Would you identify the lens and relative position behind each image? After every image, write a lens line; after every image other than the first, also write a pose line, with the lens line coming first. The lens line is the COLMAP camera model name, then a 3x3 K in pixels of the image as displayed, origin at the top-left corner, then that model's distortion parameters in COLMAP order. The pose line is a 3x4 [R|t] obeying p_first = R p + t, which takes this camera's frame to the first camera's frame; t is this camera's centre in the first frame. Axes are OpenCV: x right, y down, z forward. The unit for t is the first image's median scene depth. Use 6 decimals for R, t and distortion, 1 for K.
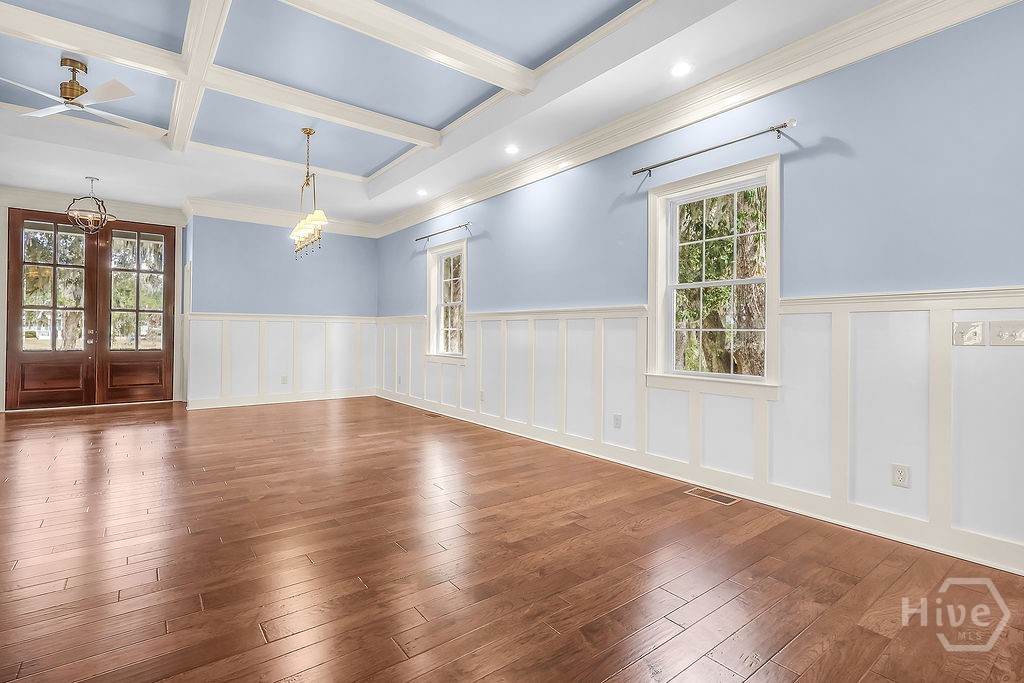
lens RADIAL K [[481.3, 0, 509.2], [0, 481.3, 329.4], [0, 0, 1]] dist [-0.003074, 0.001466]
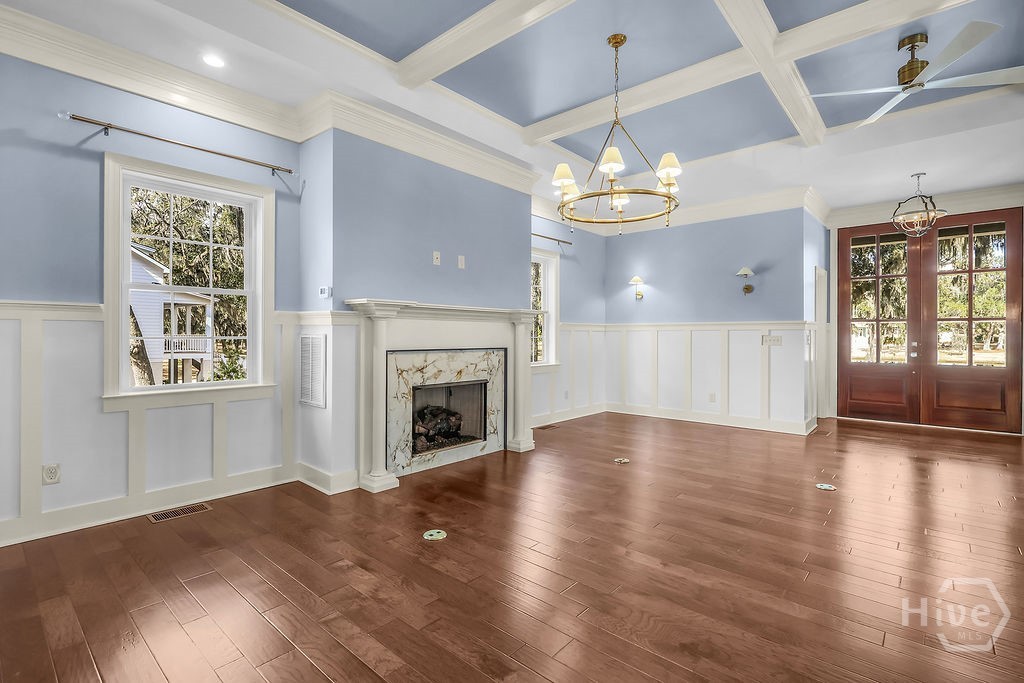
lens RADIAL K [[481.3, 0, 507.9], [0, 481.3, 336.8], [0, 0, 1]] dist [-0.003074, 0.001466]
pose [[0.180094, -0.006081, -0.983631, -0.114732], [0.004079, 0.999977, -0.005436, -0.007806], [0.983641, -0.003033, 0.180115, 0.074113]]
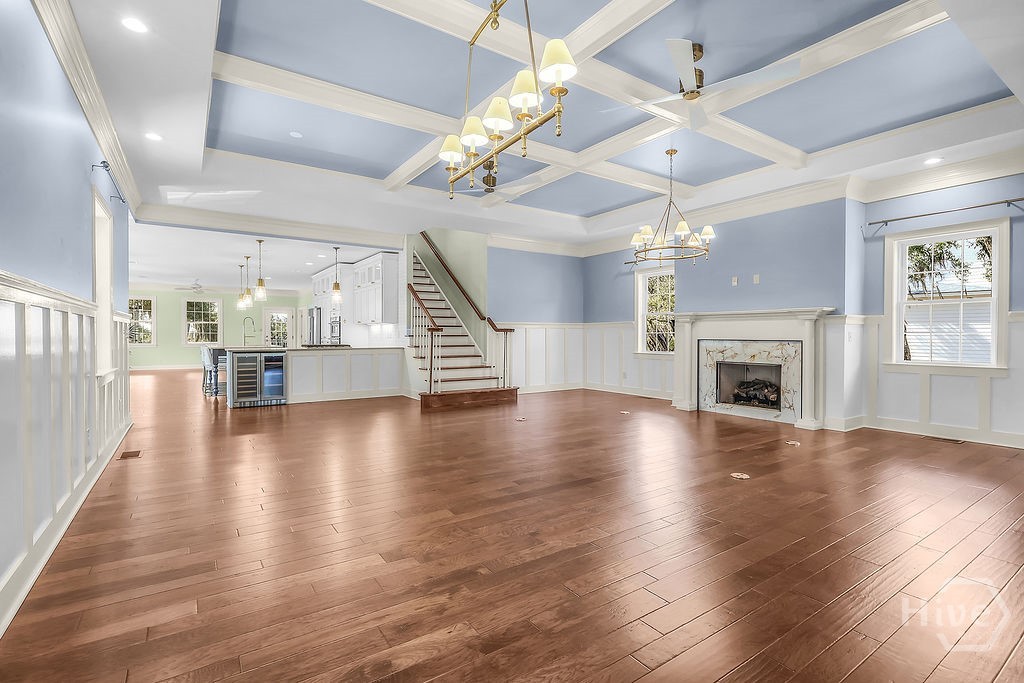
lens RADIAL K [[481.3, 0, 509.0], [0, 481.3, 340.6], [0, 0, 1]] dist [-0.003074, 0.001466]
pose [[-0.997294, -0.010609, 0.072748, -0.389954], [-0.010171, 0.999928, 0.006397, 0.006133], [-0.072811, 0.005640, -0.997330, 1.220695]]
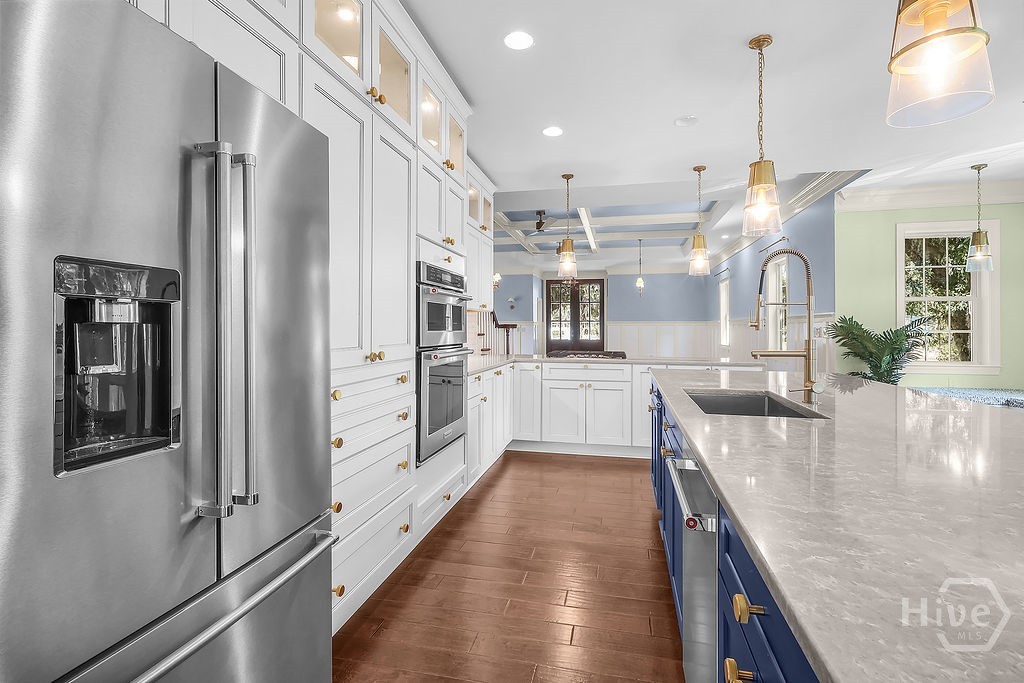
lens RADIAL K [[481.3, 0, 510.2], [0, 481.3, 325.5], [0, 0, 1]] dist [-0.003074, 0.001466]
pose [[0.635667, -0.012812, -0.771857, 0.730517], [0.009827, 0.999916, -0.008504, -0.005571], [0.771901, -0.002179, 0.635740, -0.699248]]
